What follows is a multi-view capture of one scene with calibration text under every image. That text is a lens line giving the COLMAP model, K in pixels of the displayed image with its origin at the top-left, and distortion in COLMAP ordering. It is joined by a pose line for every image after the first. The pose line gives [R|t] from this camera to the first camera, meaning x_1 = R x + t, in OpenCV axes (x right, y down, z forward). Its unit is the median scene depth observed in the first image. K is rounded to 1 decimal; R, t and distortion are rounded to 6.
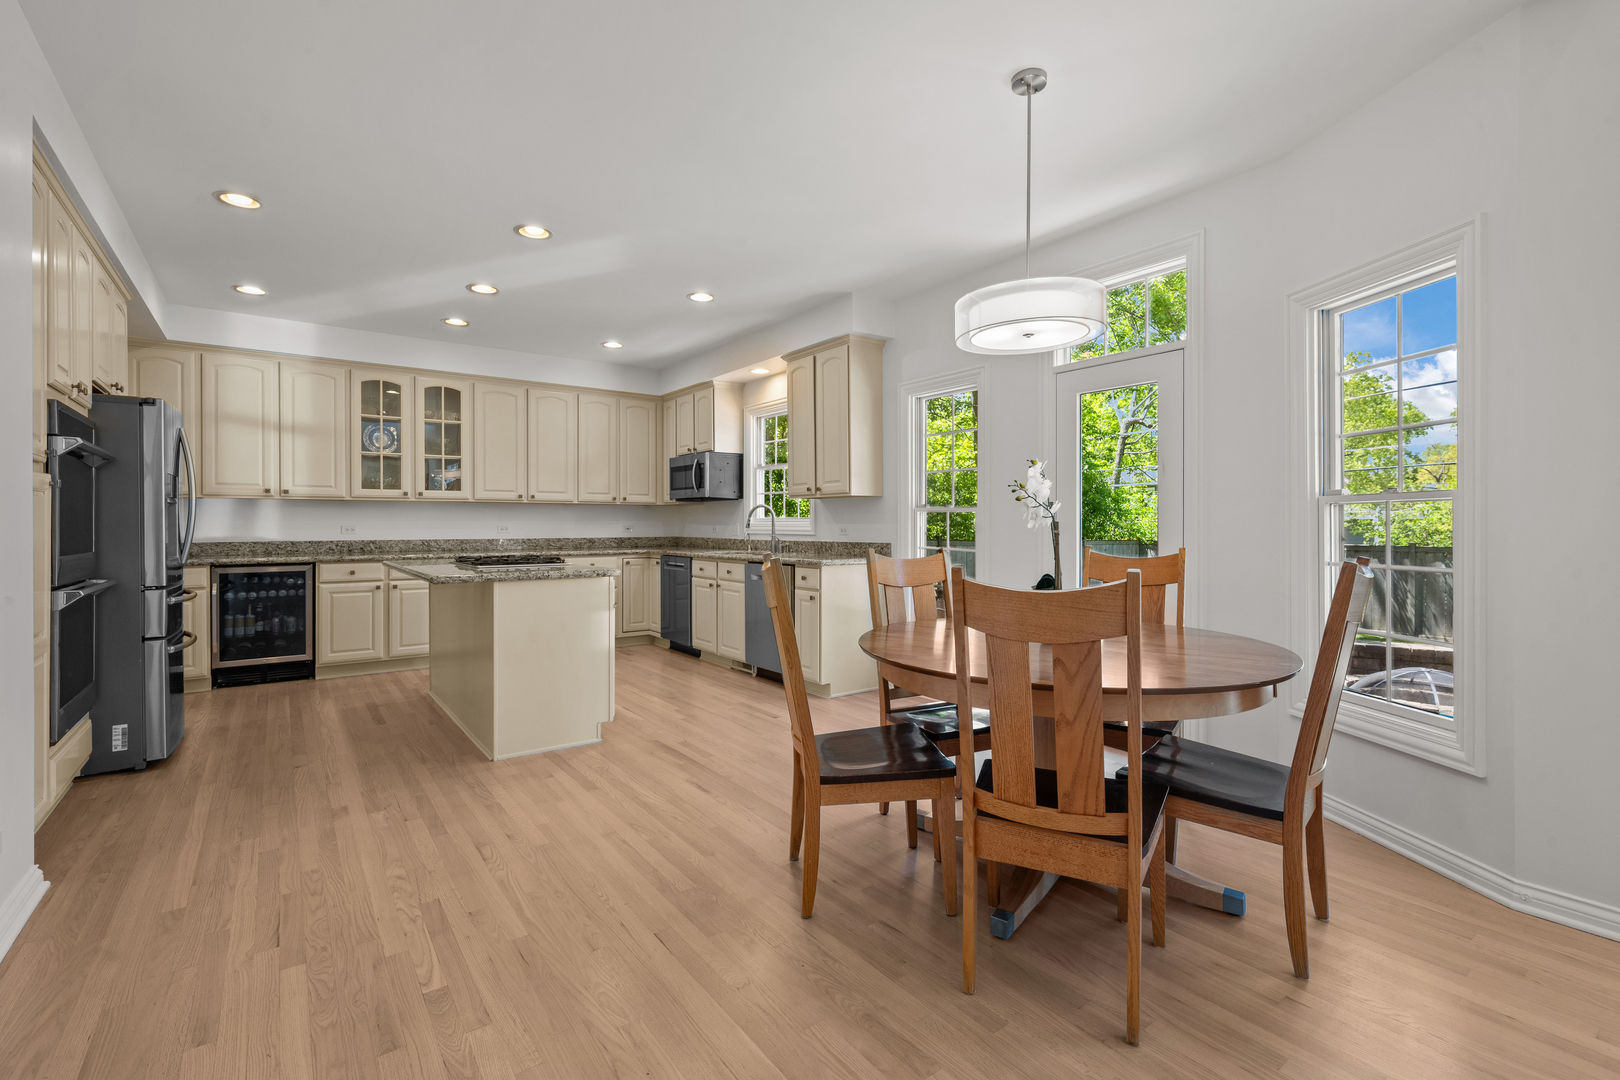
lens RADIAL K [[736.2, 0, 804.1], [0, 736.2, 526.7], [0, 0, 1]] dist [-0.001105, 0.000436]
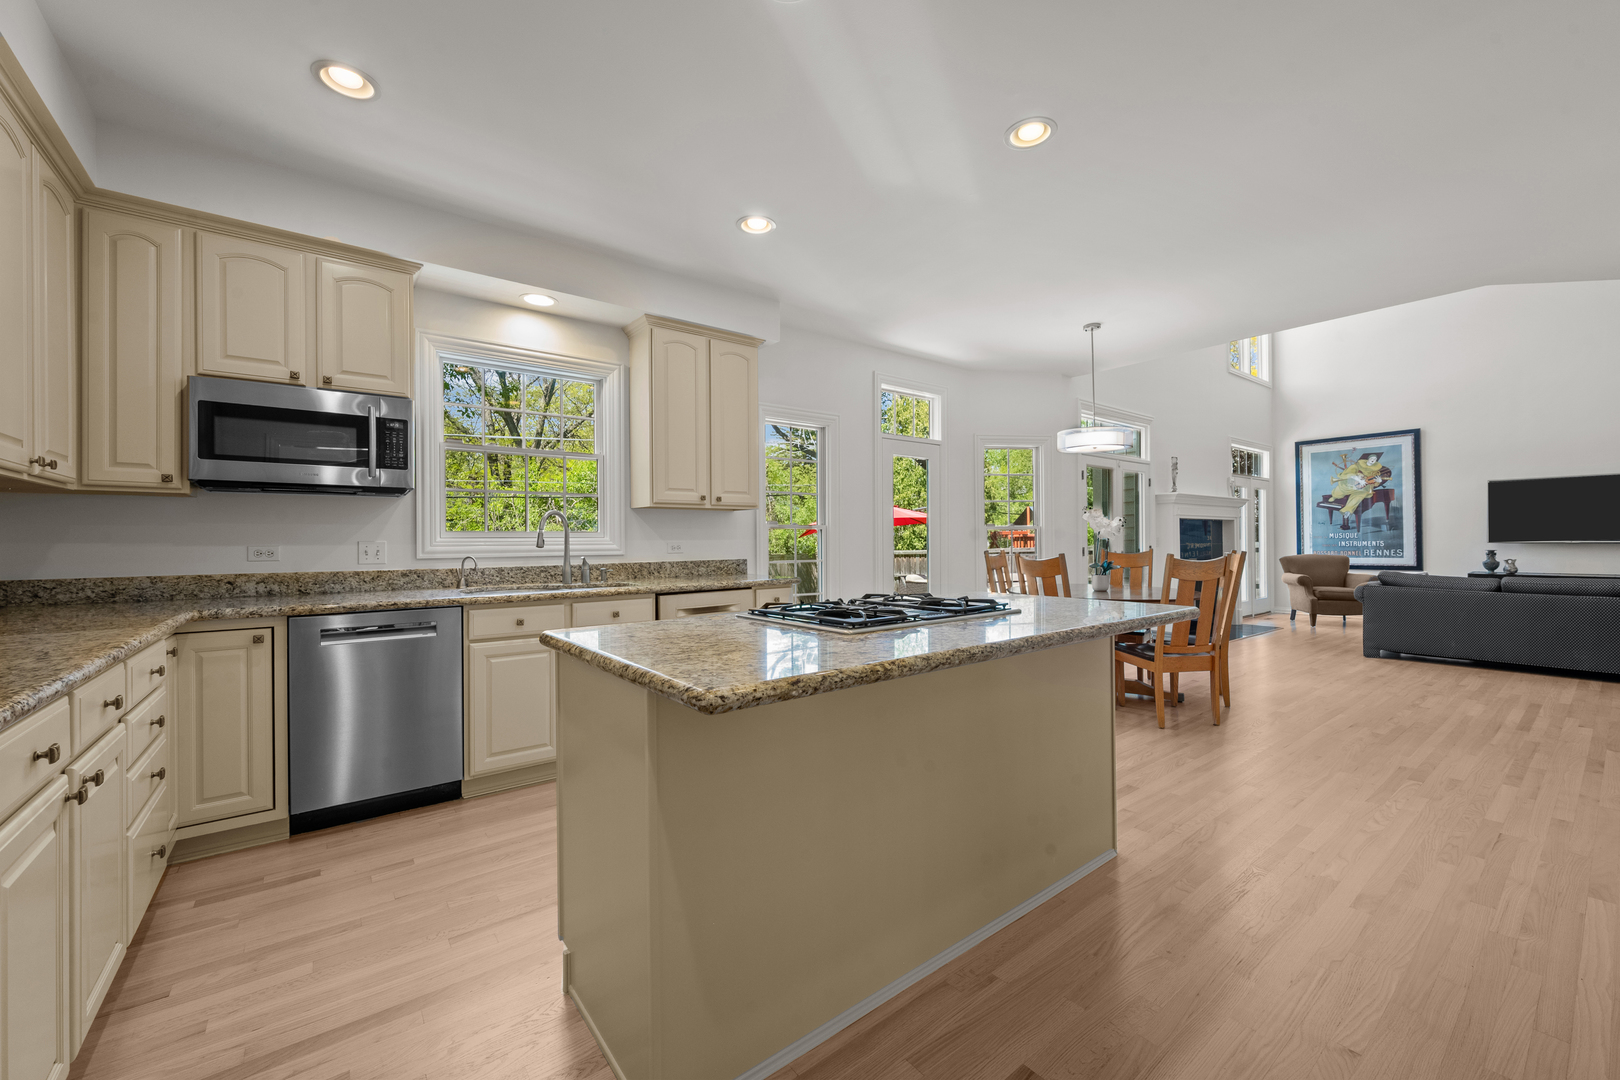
lens RADIAL K [[643.0, 0, 810.7], [0, 643.0, 538.5], [0, 0, 1]] dist [-0.001100, 0.000316]
pose [[-0.043661, 0.002346, 0.999044, -0.649745], [0.009513, 0.999953, -0.001933, -0.002986], [-0.999001, 0.009419, -0.043681, 0.814963]]
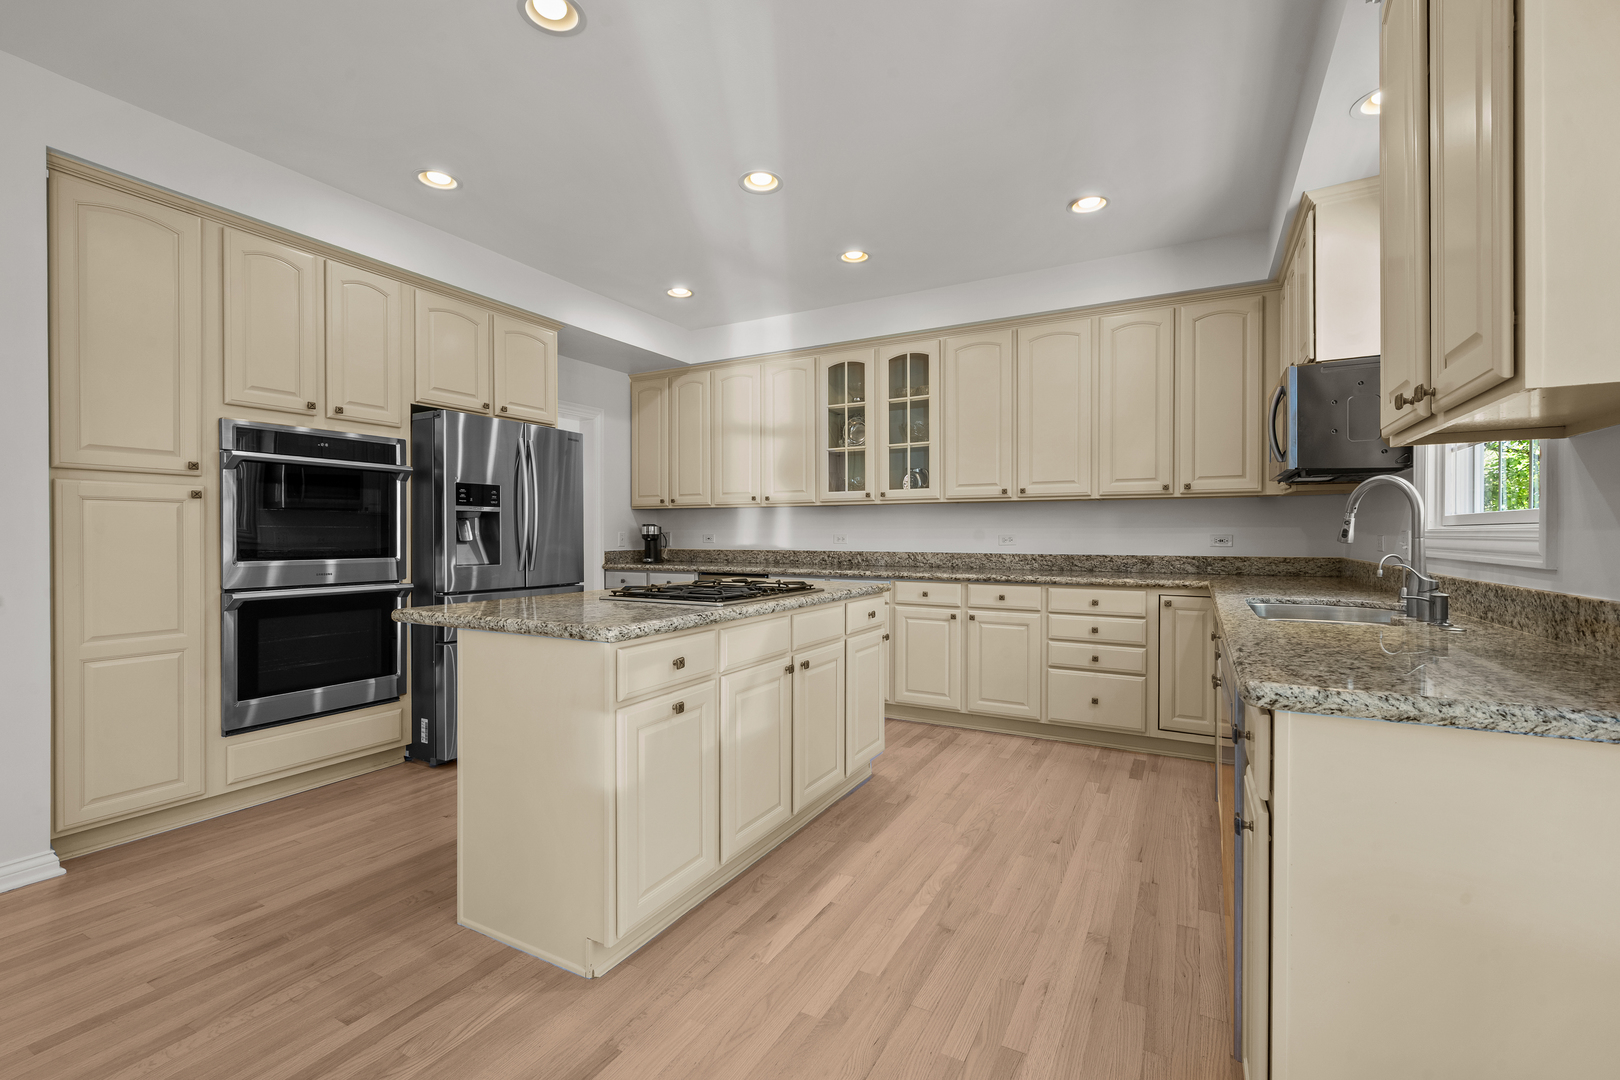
lens RADIAL K [[701.5, 0, 808.1], [0, 701.5, 538.4], [0, 0, 1]] dist [0.000516, -0.000503]
pose [[0.423314, 0.005623, -0.905966, 0.132992], [-0.004799, 0.999981, 0.003964, 0.000102], [0.905970, 0.002670, 0.423333, 0.621351]]
